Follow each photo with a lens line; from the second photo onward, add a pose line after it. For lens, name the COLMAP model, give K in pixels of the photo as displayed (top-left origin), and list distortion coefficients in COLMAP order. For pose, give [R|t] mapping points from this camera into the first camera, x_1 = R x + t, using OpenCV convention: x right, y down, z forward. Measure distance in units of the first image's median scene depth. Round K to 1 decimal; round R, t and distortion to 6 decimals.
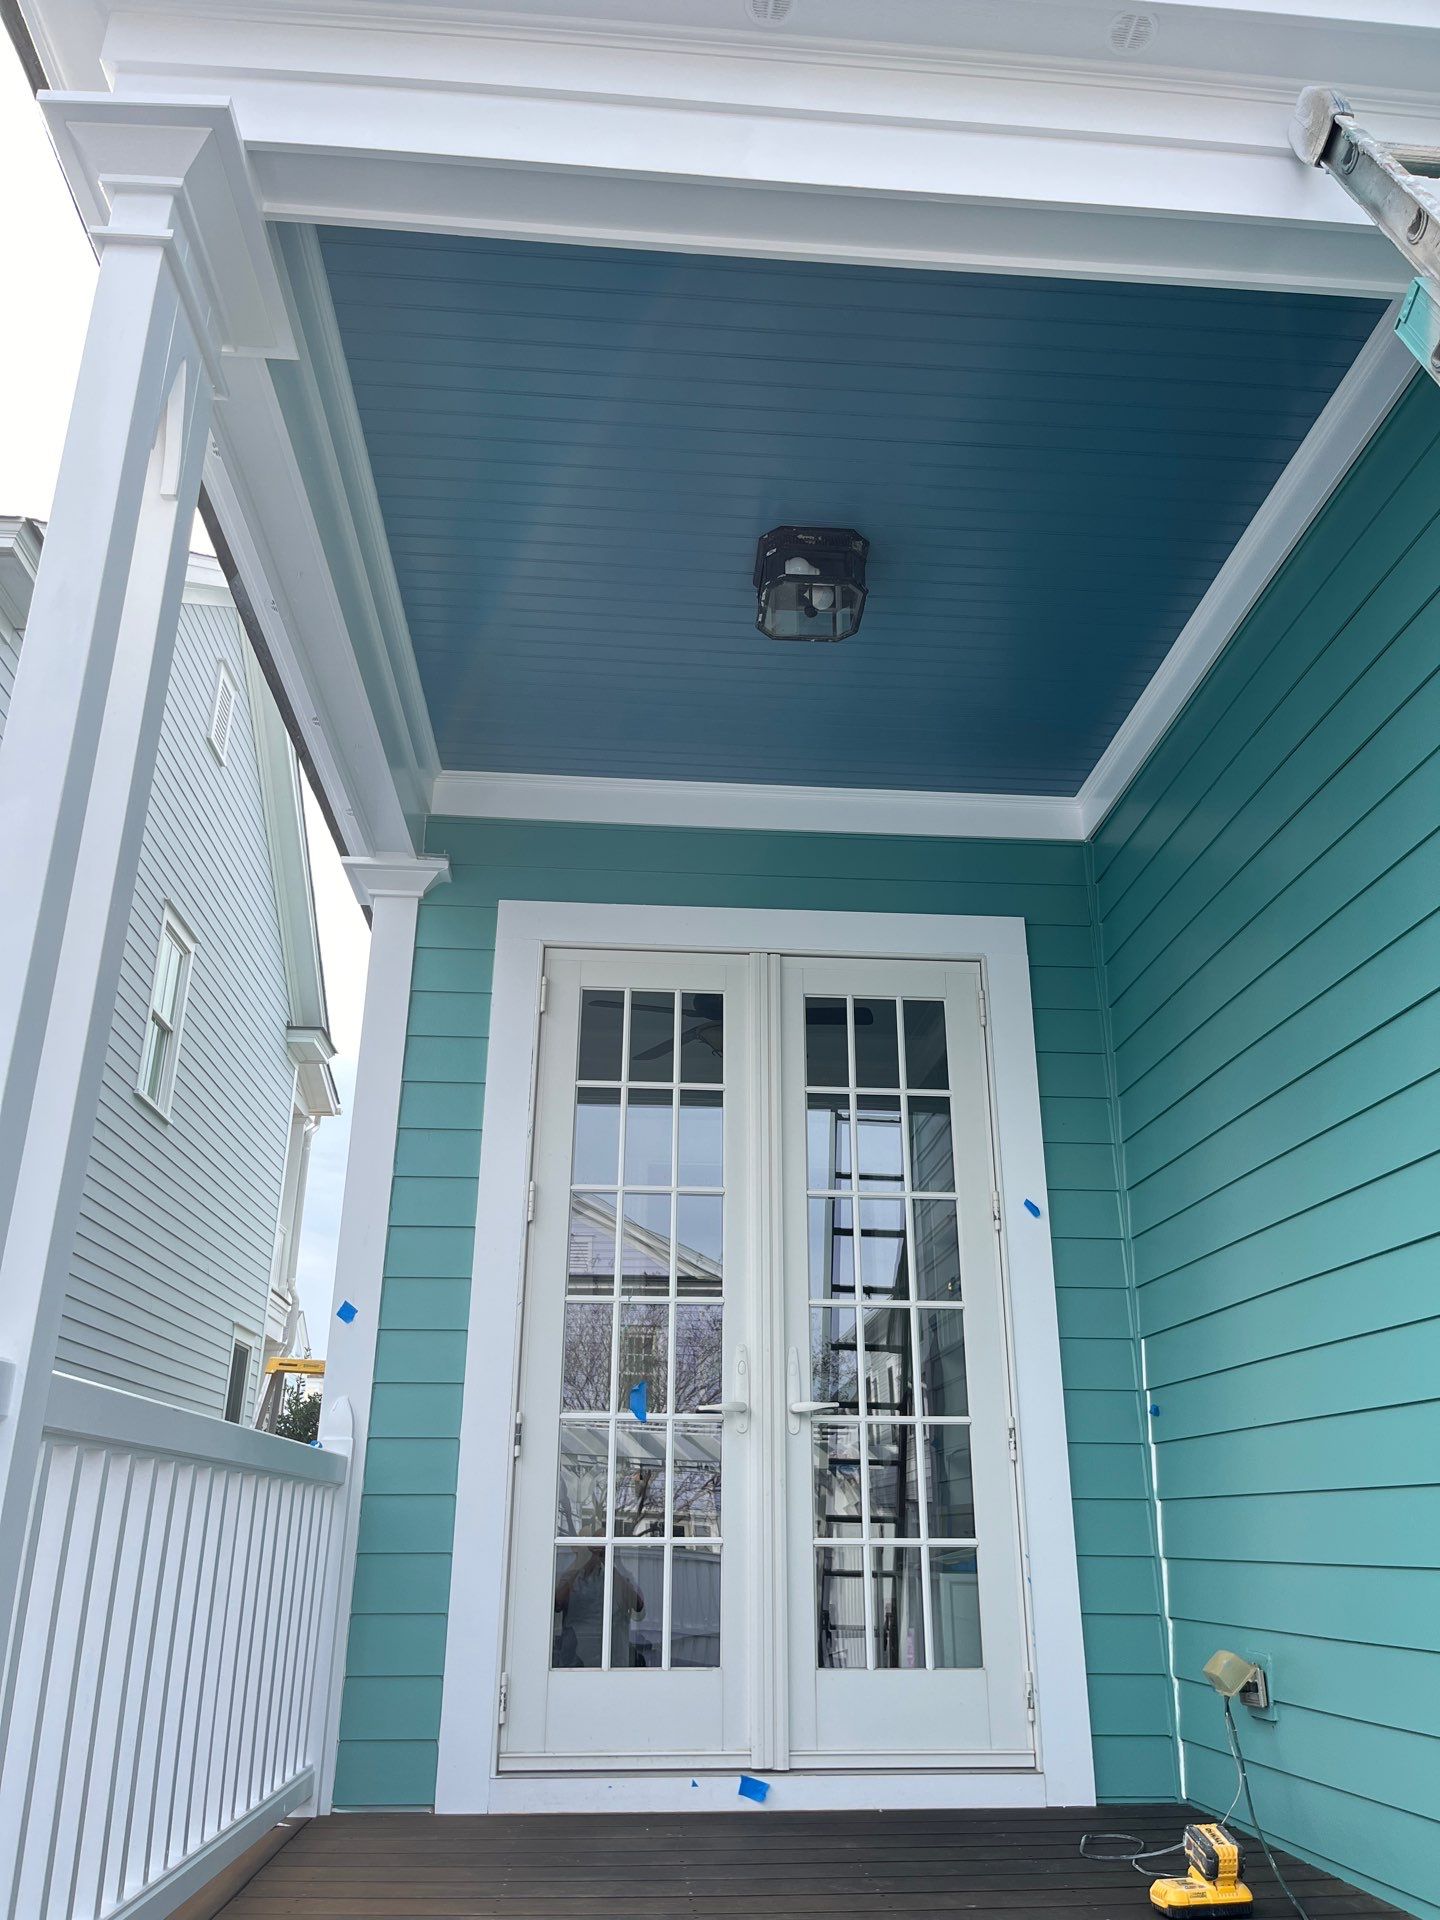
lens RADIAL K [[1402.6, 0, 720.0], [0, 1402.6, 960.0], [0, 0, 1]] dist [0.067854, -0.080260]
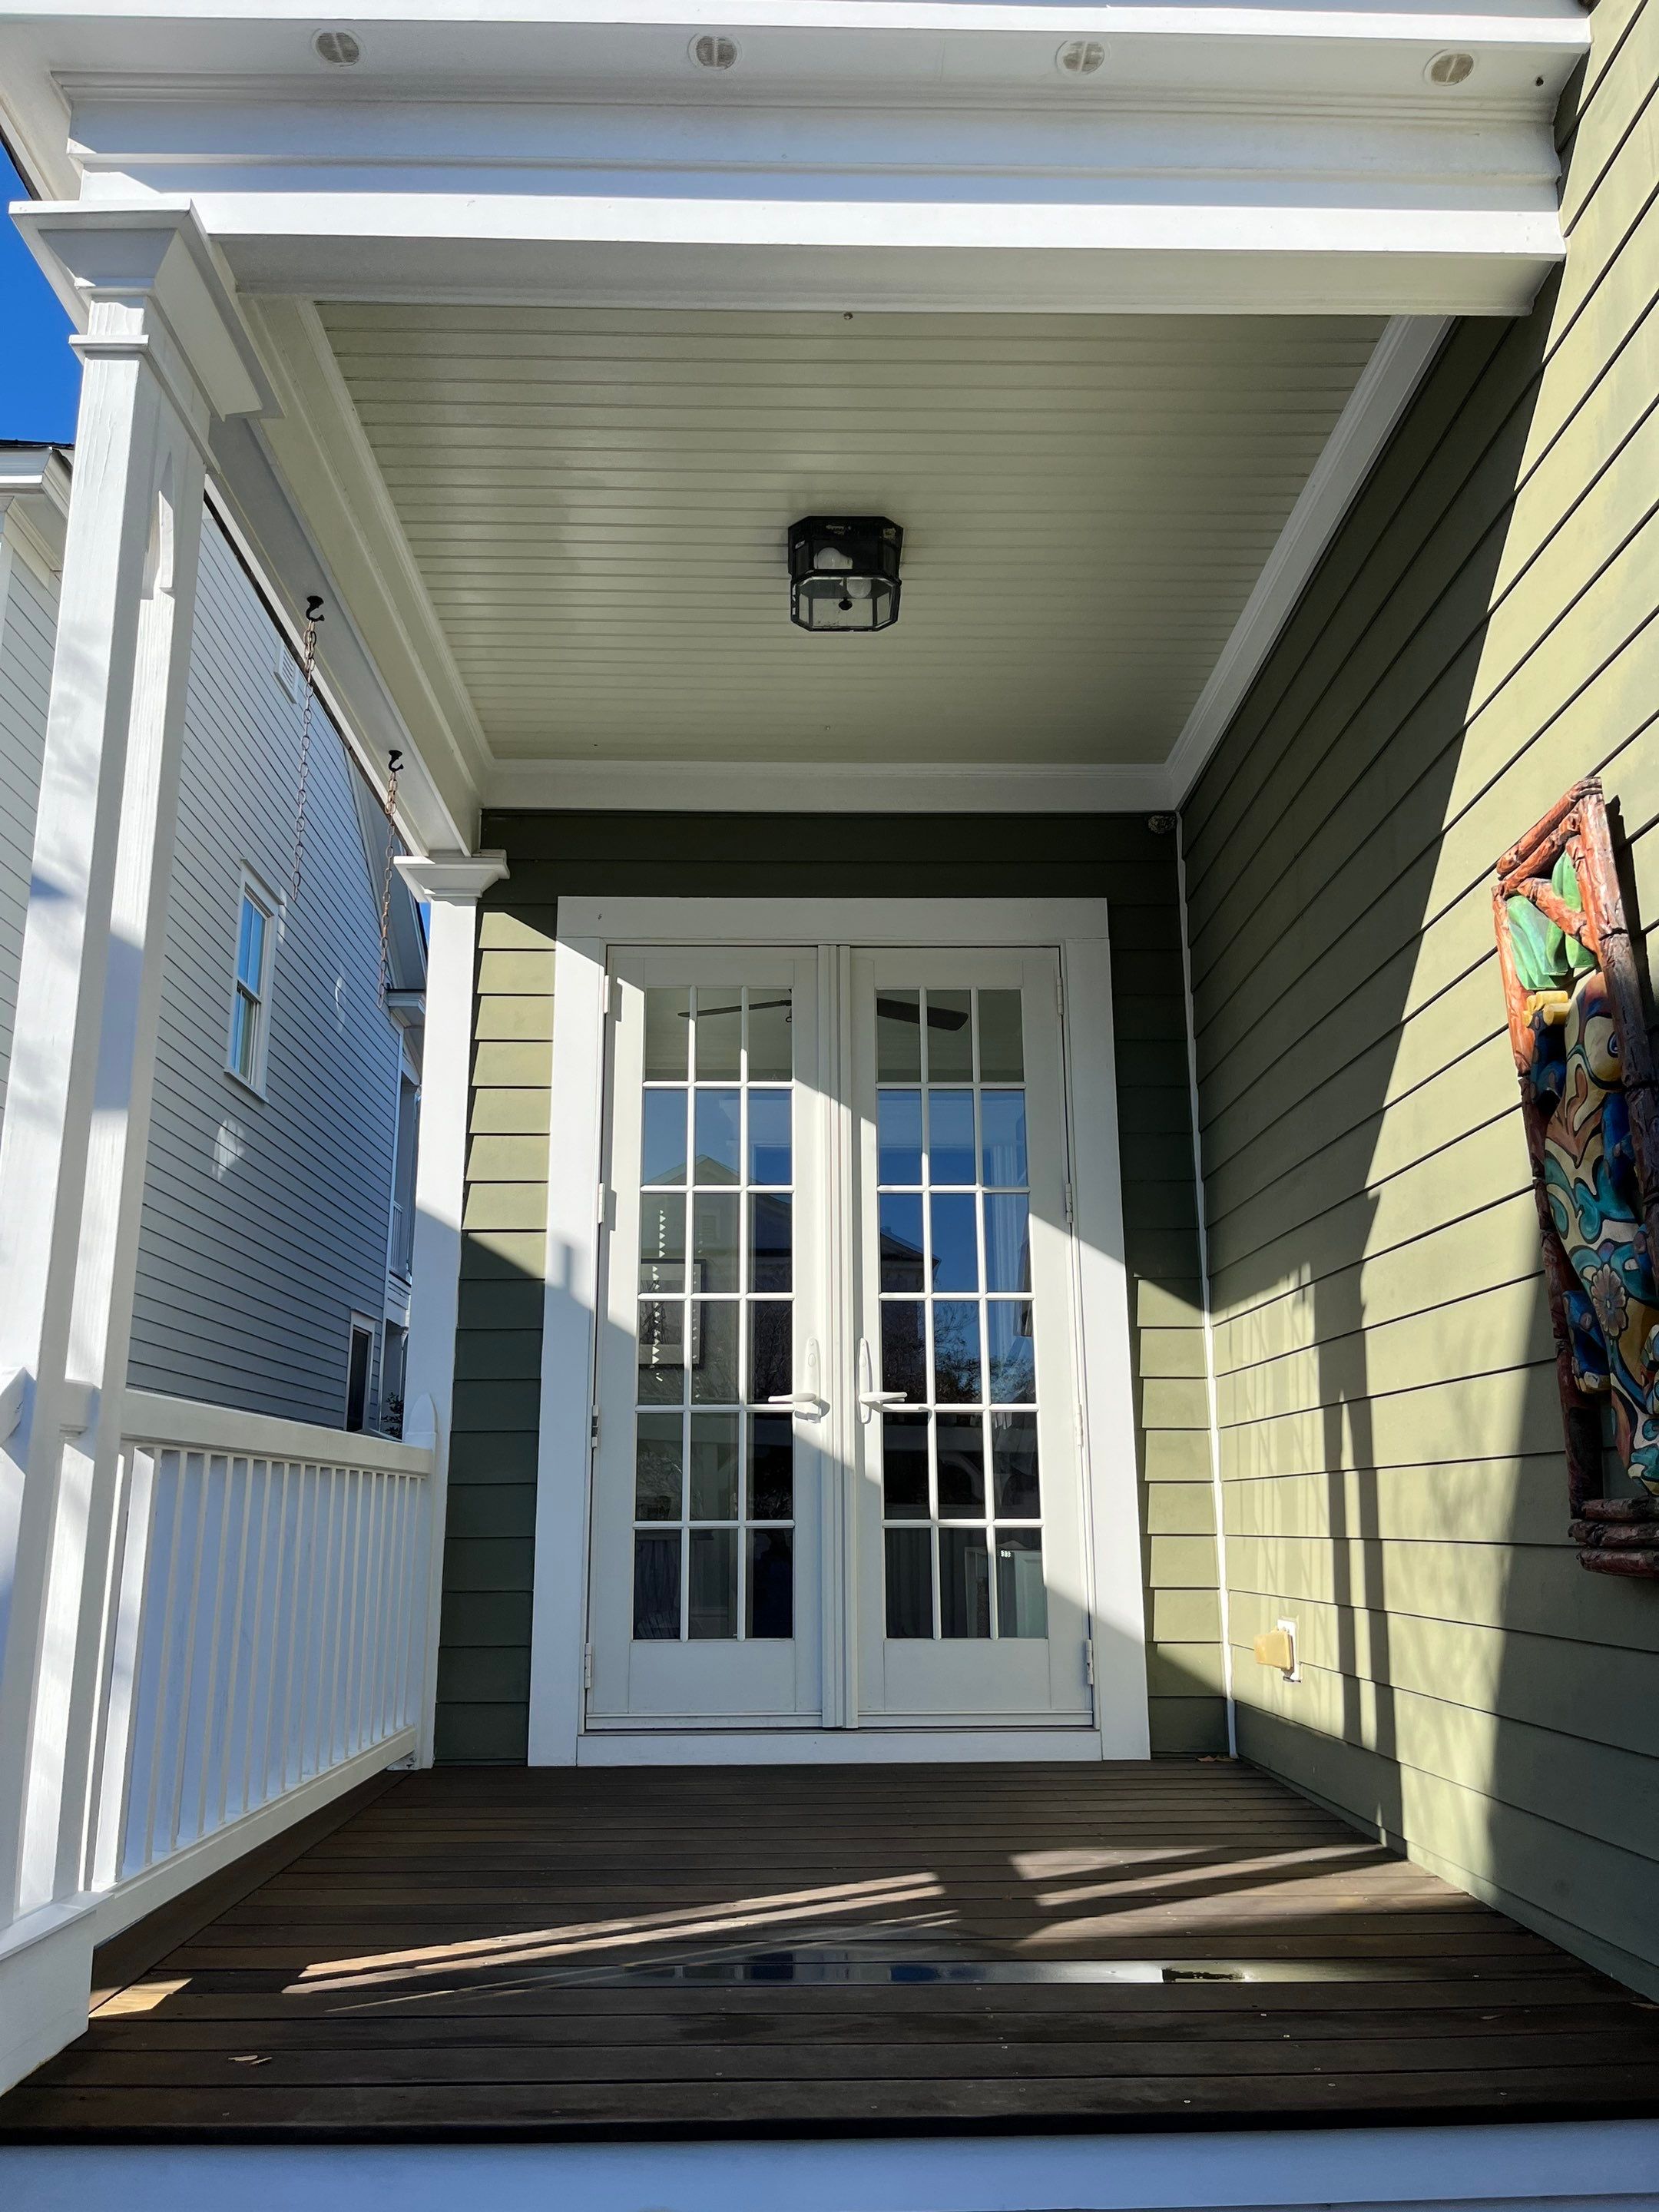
lens RADIAL K [[1633.4, 0, 820.2], [0, 1633.4, 1104.3], [0, 0, 1]] dist [0.105380, -0.179283]
pose [[0.998237, -0.024181, -0.054196, 0.092882], [0.031505, 0.989840, 0.138648, -0.060621], [0.050292, -0.140111, 0.988858, -0.149372]]
